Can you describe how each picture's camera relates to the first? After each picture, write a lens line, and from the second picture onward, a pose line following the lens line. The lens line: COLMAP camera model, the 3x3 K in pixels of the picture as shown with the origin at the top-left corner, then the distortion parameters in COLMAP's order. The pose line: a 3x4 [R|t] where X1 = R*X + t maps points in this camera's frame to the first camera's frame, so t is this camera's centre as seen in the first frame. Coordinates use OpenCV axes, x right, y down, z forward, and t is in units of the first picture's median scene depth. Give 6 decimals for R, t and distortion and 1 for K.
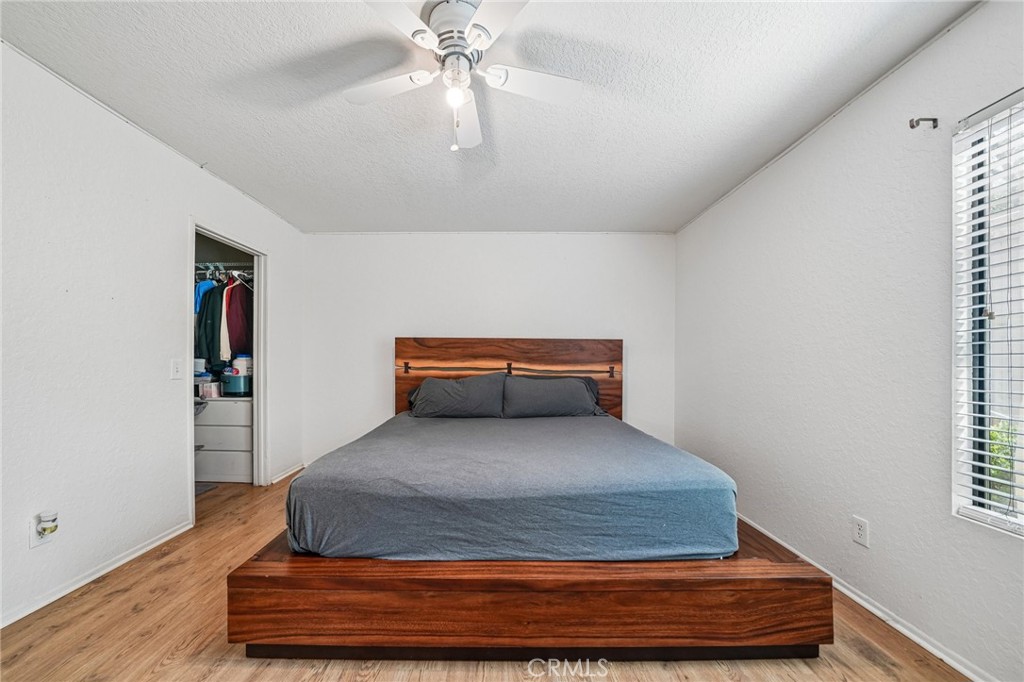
lens RADIAL K [[366.2, 0, 494.9], [0, 366.2, 363.9], [0, 0, 1]] dist [-0.018272, 0.000178]
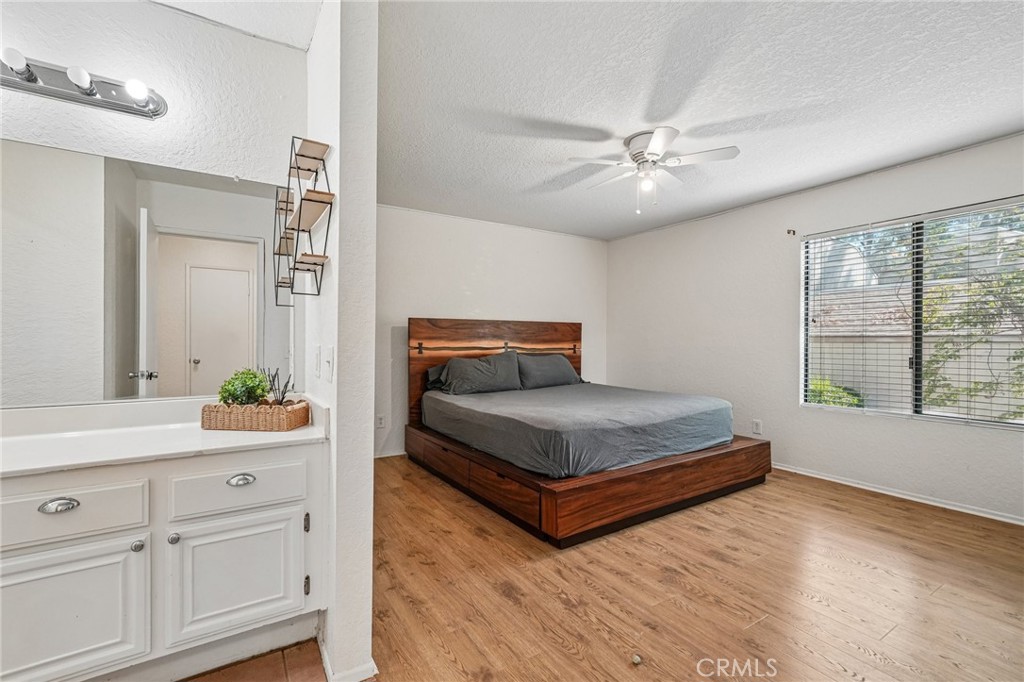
lens RADIAL K [[451.5, 0, 503.0], [0, 451.5, 343.7], [0, 0, 1]] dist [0.002357, 0.000070]
pose [[0.836645, -0.011410, 0.547627, -0.819830], [0.010013, 0.999935, 0.005537, -0.007517], [-0.547654, 0.000851, 0.836704, -0.170018]]
